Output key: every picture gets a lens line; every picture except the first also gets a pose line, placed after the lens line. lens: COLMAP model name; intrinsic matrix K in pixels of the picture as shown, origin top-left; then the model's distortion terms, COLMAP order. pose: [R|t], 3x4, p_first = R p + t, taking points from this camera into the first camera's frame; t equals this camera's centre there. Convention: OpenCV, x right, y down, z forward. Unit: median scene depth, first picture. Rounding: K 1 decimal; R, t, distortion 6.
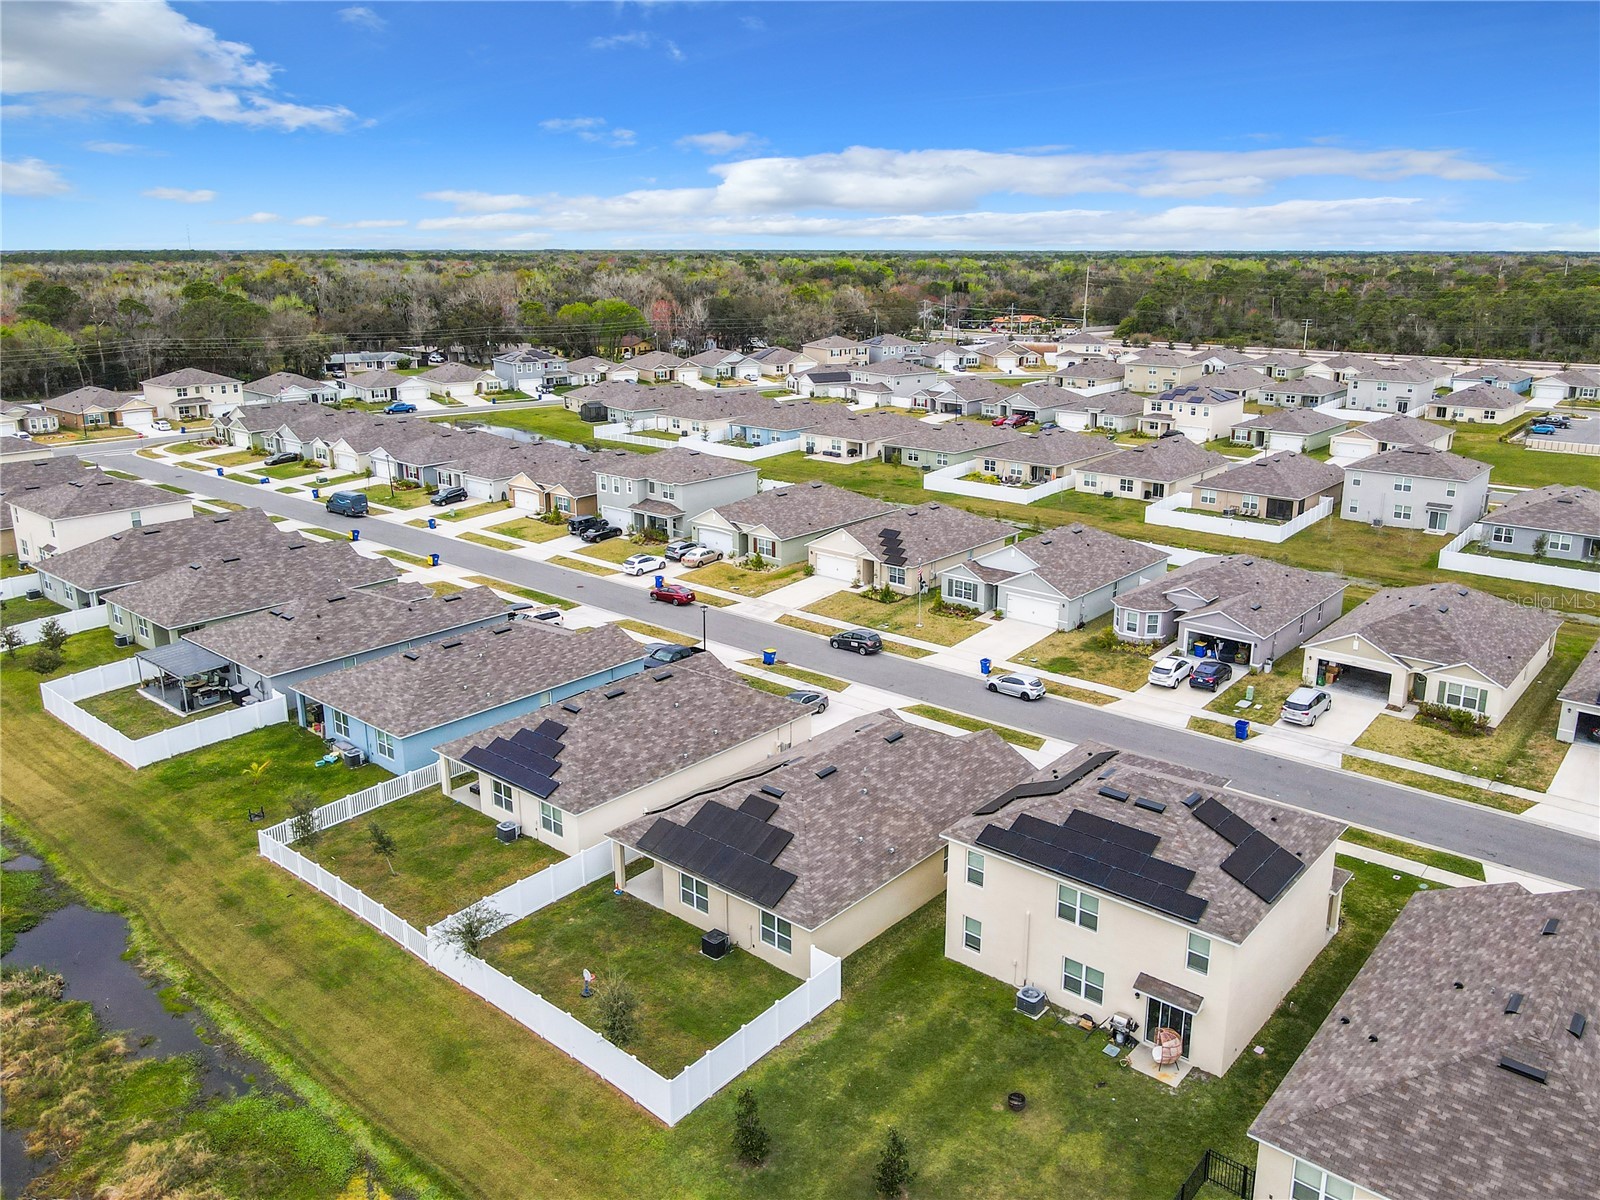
lens RADIAL K [[1188.2, 0, 831.1], [0, 1188.2, 602.4], [0, 0, 1]] dist [-0.034207, 0.103747]
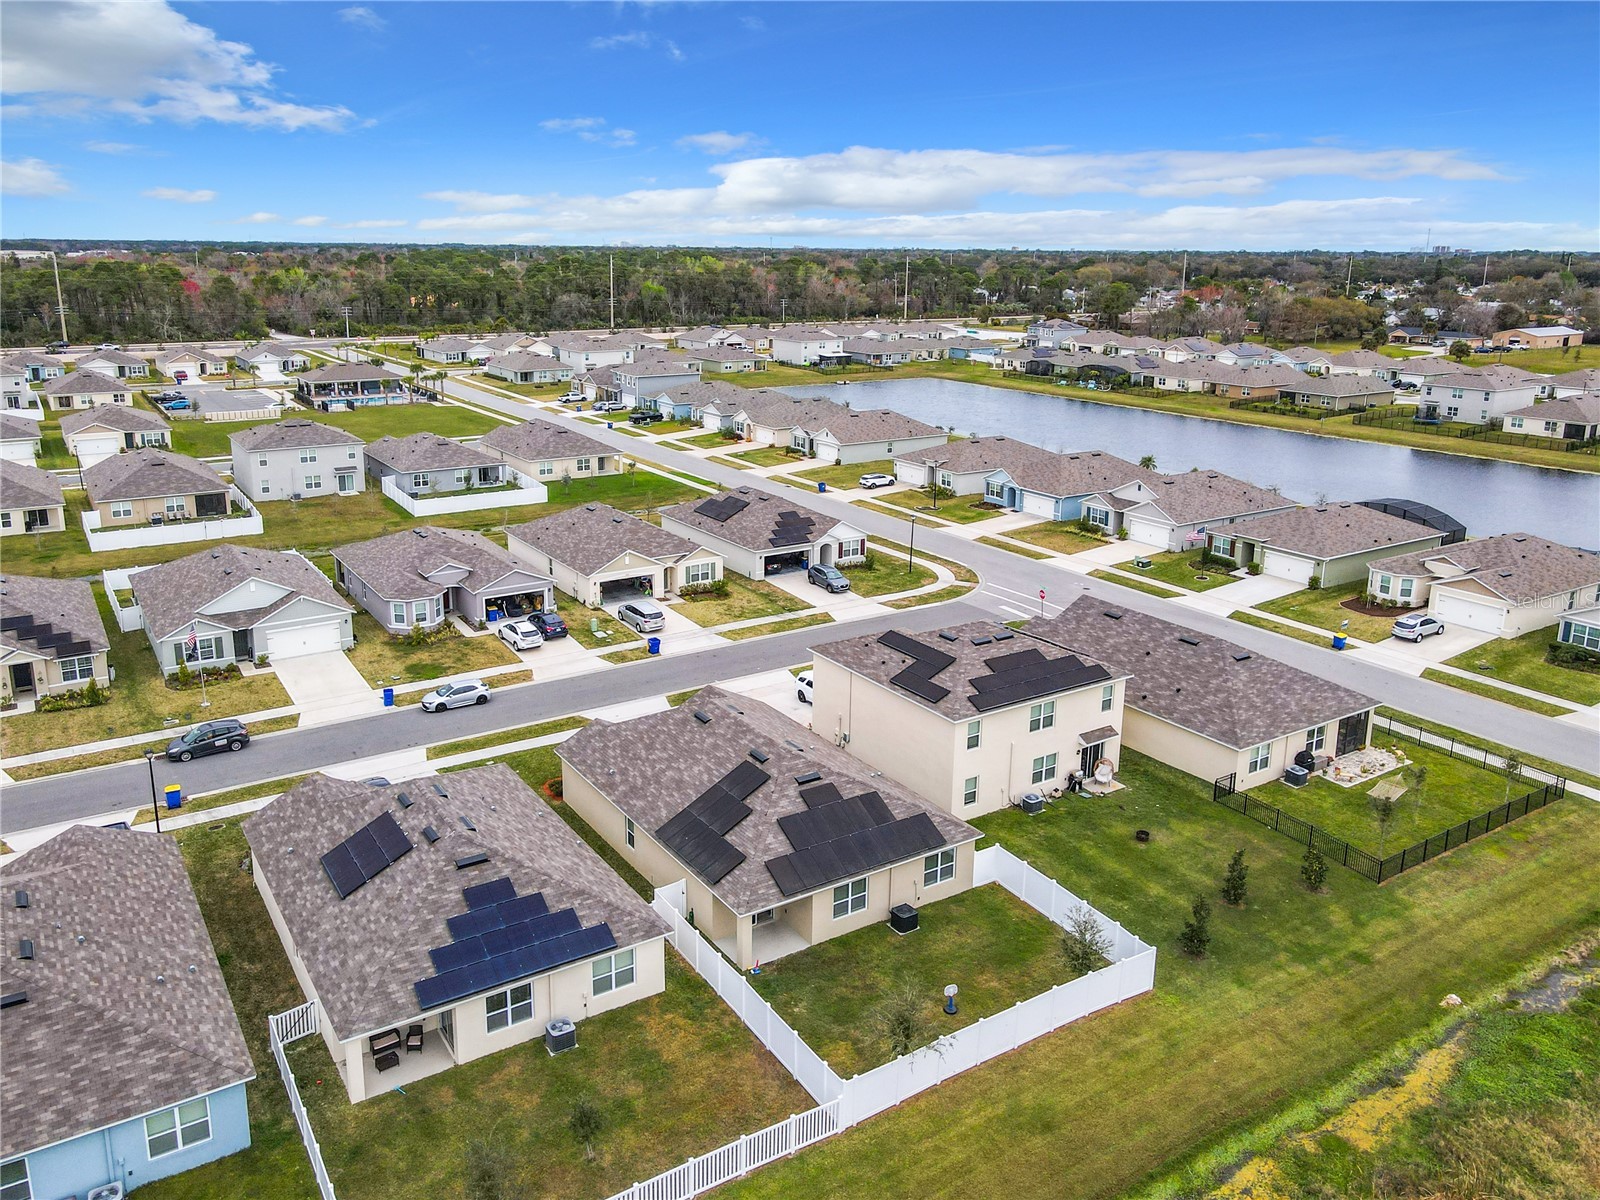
lens RADIAL K [[1207.5, 0, 773.3], [0, 1207.5, 565.3], [0, 0, 1]] dist [-0.024074, 0.046483]
pose [[0.310922, -0.247997, 0.917510, -0.720341], [0.267470, 0.949174, 0.165917, -0.138888], [-0.912024, 0.193819, 0.361451, 0.495943]]
